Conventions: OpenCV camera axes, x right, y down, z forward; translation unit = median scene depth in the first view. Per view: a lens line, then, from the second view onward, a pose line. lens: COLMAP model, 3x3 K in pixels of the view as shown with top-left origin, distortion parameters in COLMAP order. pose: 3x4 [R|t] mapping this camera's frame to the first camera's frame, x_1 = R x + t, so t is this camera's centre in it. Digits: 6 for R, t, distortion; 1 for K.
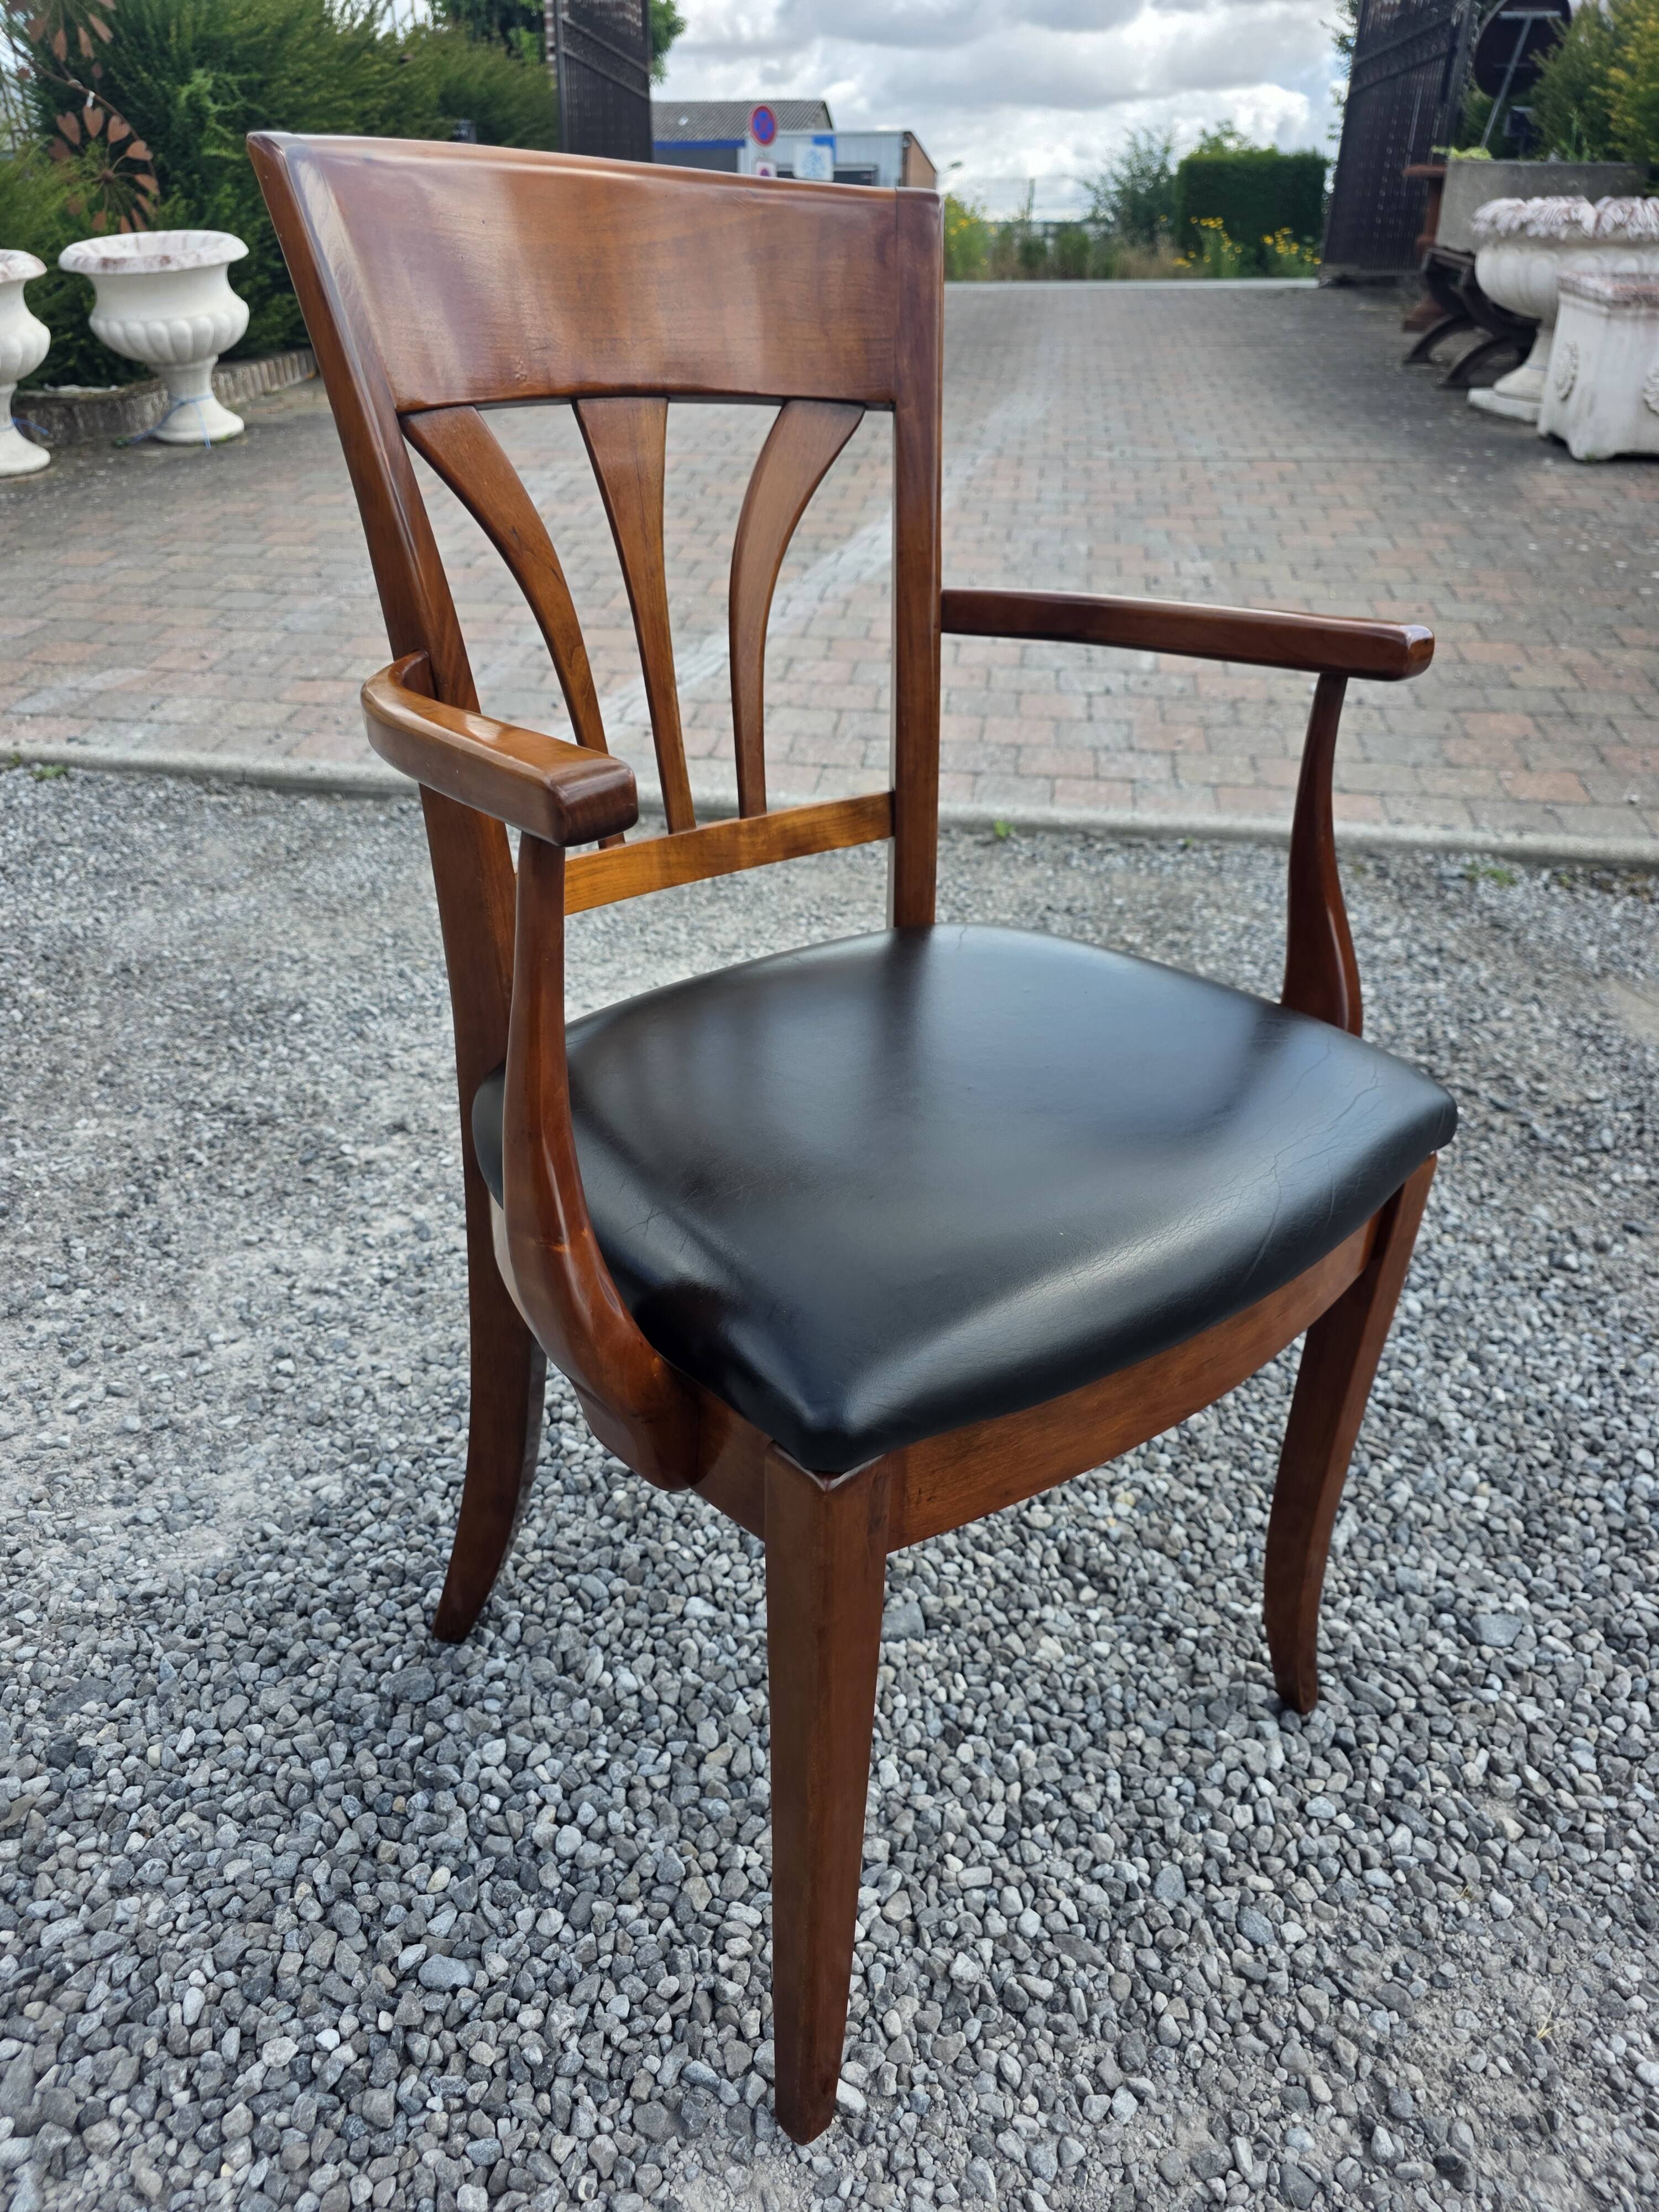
lens RADIAL K [[1521.3, 0, 829.0], [0, 1521.3, 1103.5], [0, 0, 1]] dist [0.025299, -0.018487]
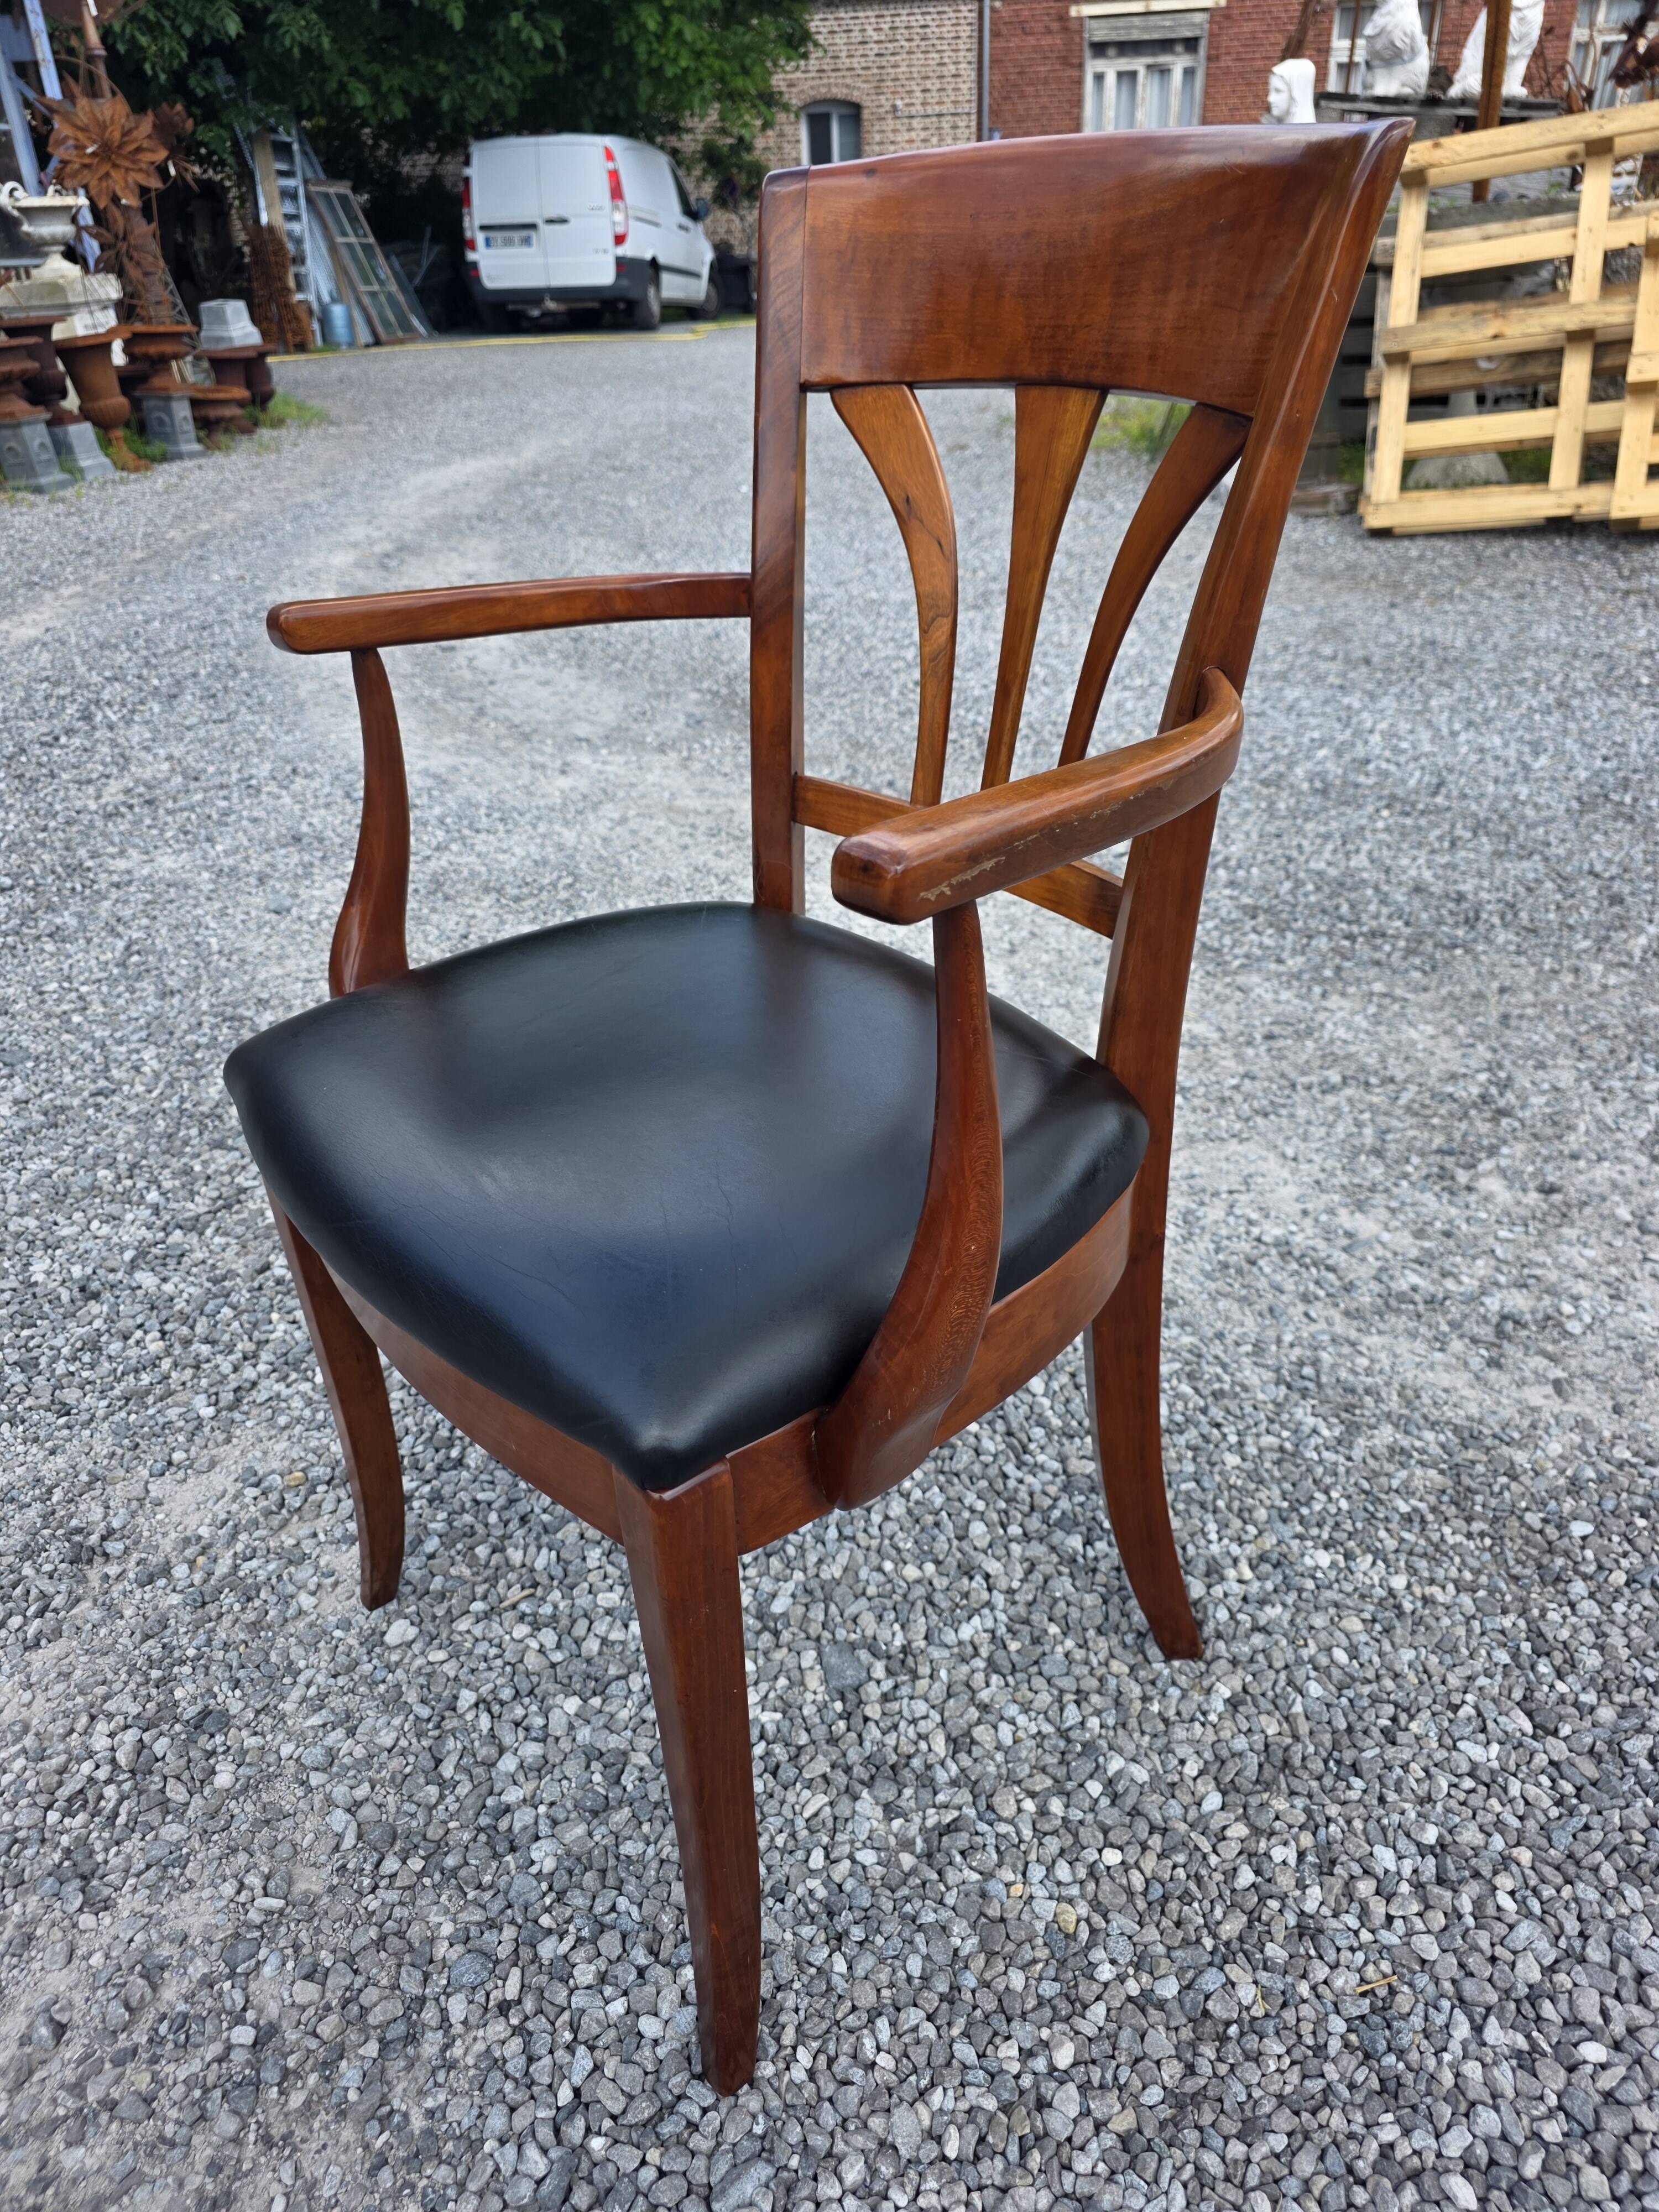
lens RADIAL K [[1521.3, 0, 829.0], [0, 1521.3, 1103.5], [0, 0, 1]] dist [0.025299, -0.018487]
pose [[-0.004062, 0.483181, -0.875511, 0.814898], [-0.425301, 0.791554, 0.438819, -0.408088], [0.905043, 0.374138, 0.202282, 0.747473]]
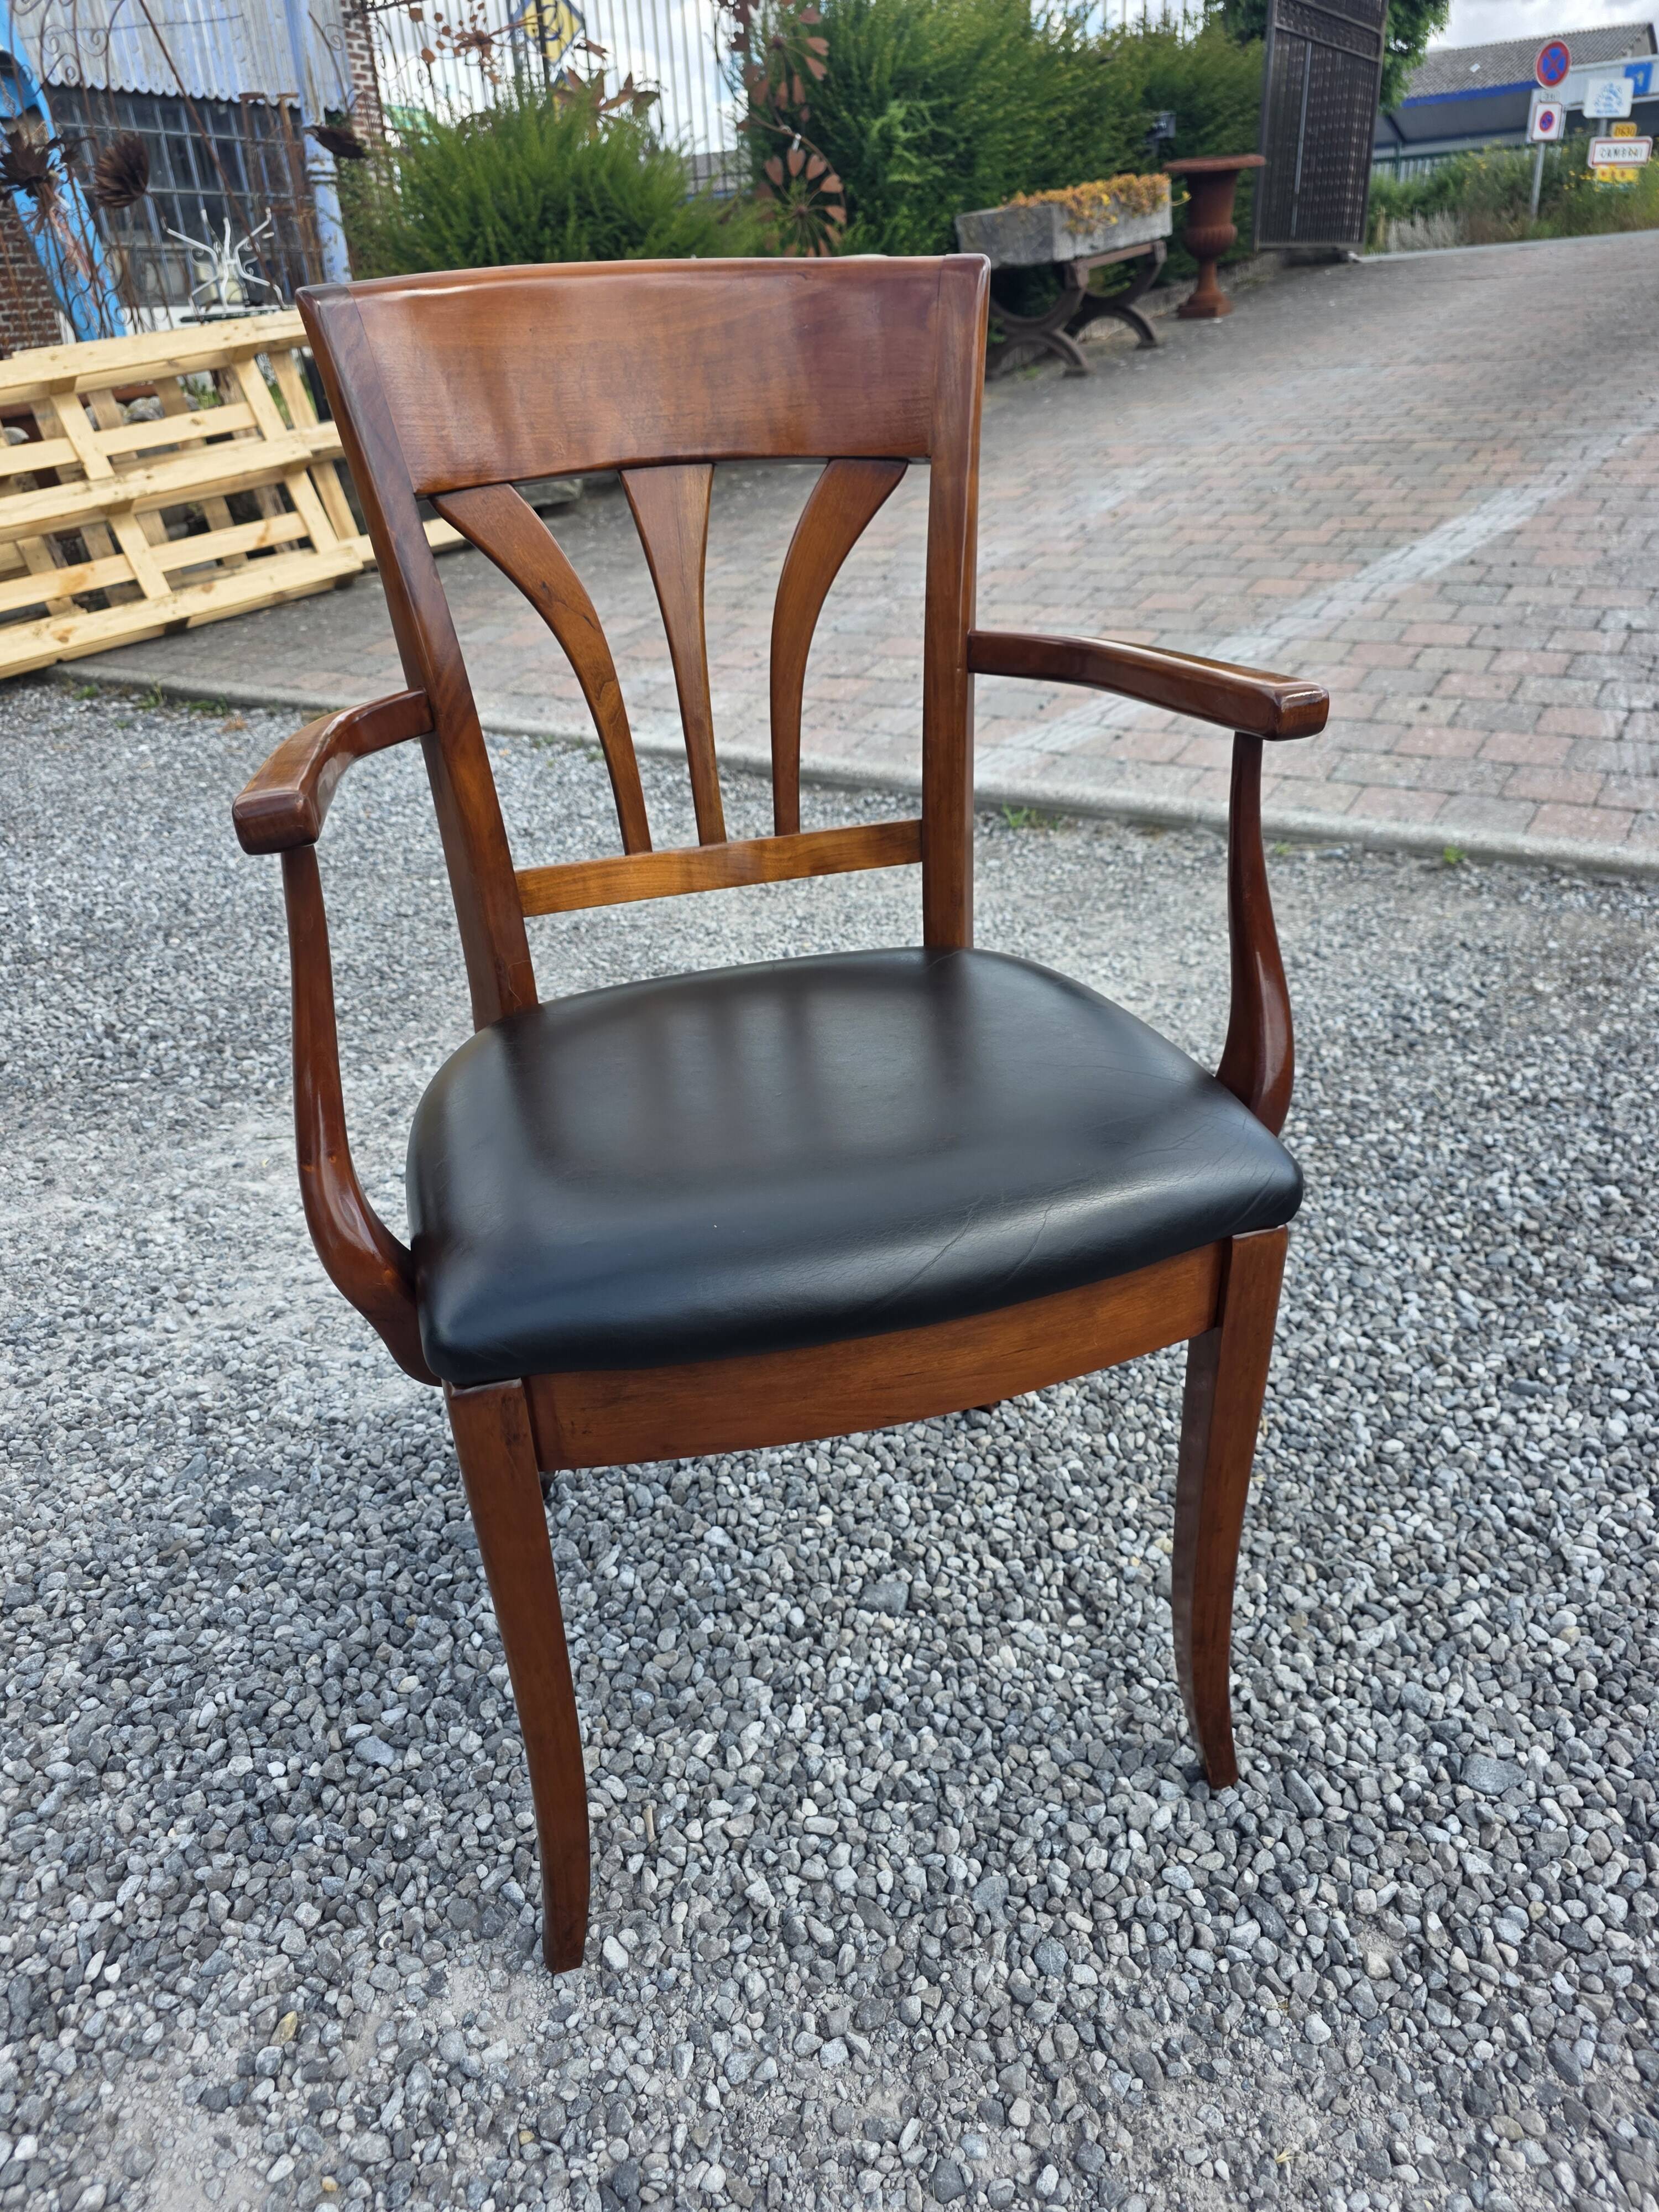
lens RADIAL K [[1532.6, 0, 838.4], [0, 1532.6, 1114.2], [0, 0, 1]] dist [0.027737, -0.019091]
pose [[0.909085, 0.134741, -0.394220, 0.446864], [-0.129977, 0.990754, 0.038901, -0.035693], [0.395816, 0.015875, 0.918192, -0.004836]]
